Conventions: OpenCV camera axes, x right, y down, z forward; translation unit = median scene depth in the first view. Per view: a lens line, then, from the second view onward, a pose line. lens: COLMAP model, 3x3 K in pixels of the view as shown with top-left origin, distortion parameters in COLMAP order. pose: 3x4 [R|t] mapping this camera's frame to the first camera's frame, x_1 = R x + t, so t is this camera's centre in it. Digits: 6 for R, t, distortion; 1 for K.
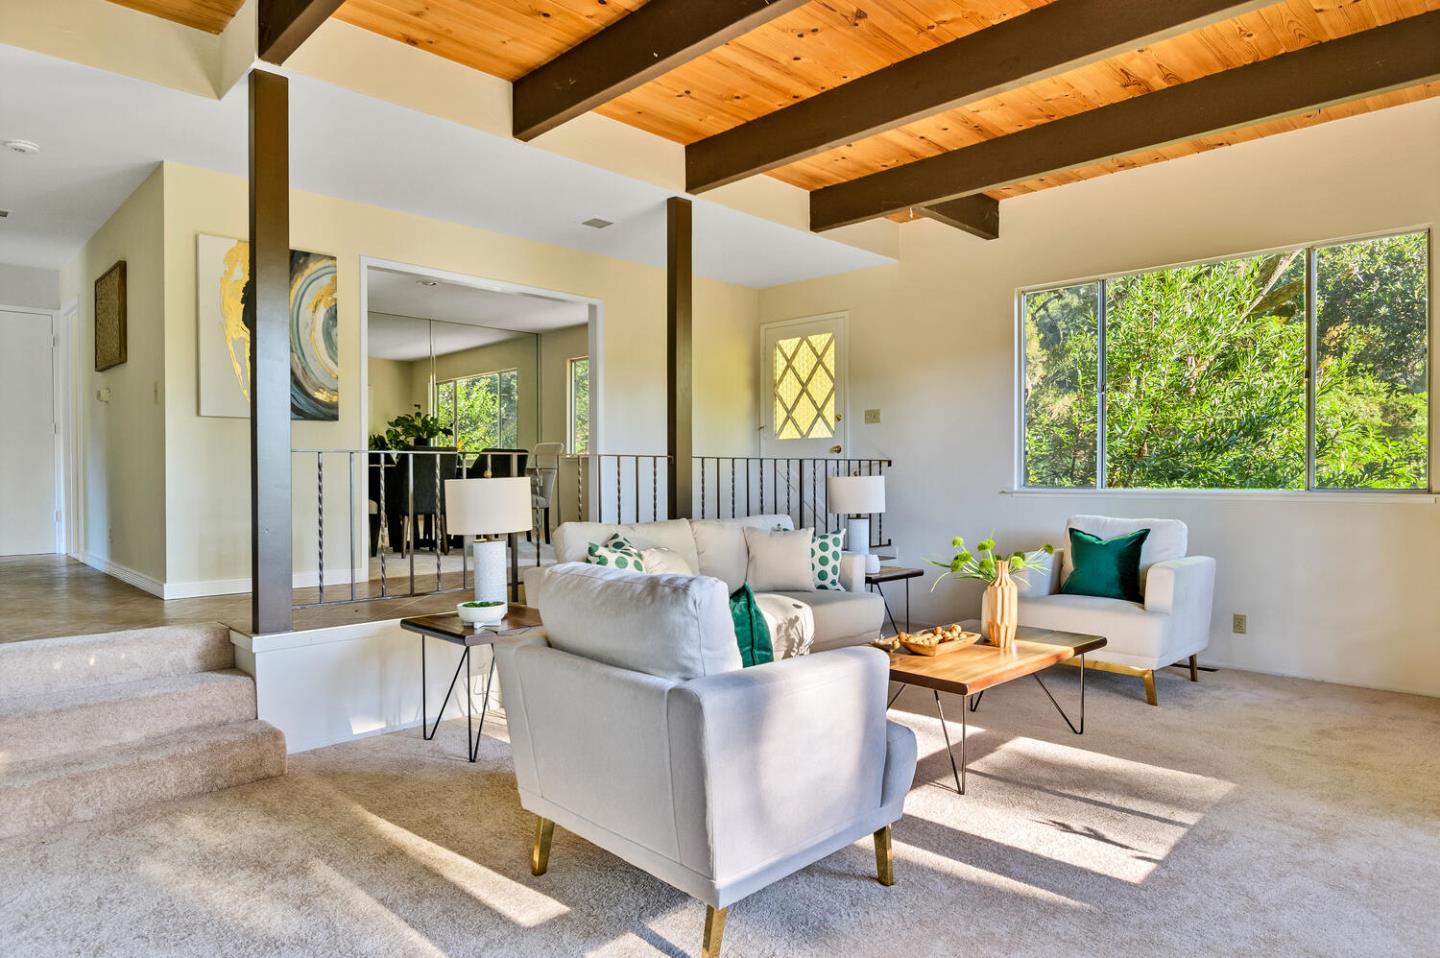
lens RADIAL K [[867.4, 0, 715.4], [0, 867.4, 487.0], [0, 0, 1]] dist [0.005921, -0.000293]
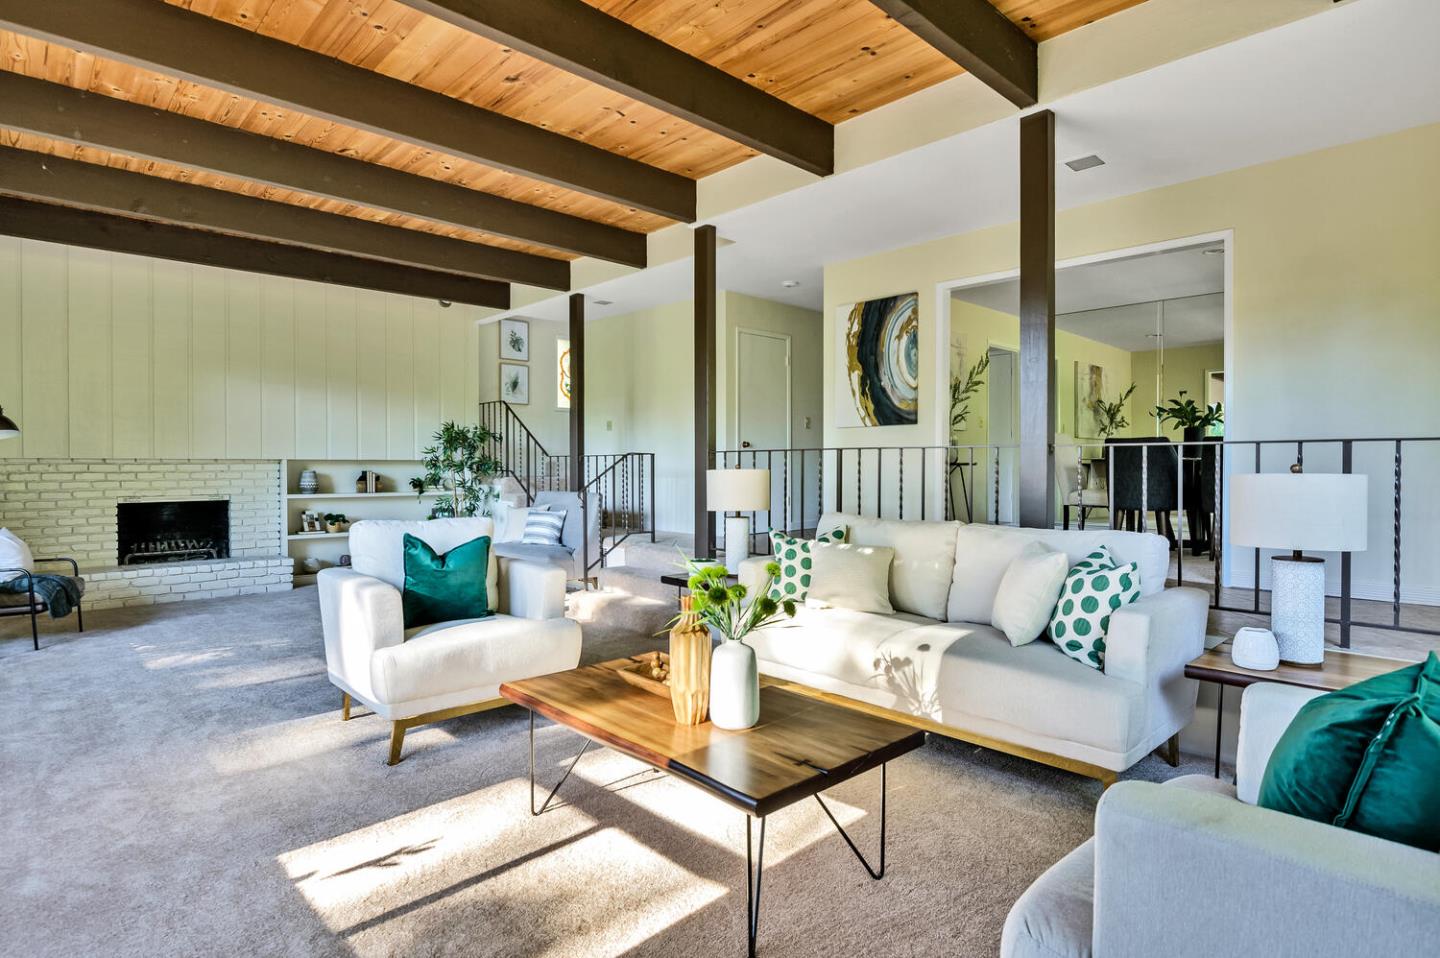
lens RADIAL K [[761.2, 0, 718.6], [0, 761.2, 474.9], [0, 0, 1]] dist [-0.018352, -0.000763]
pose [[-0.016810, 0.014641, -0.999752, 0.666430], [-0.018335, 0.999720, 0.014949, -0.014365], [0.999691, 0.018582, -0.016536, 0.745741]]
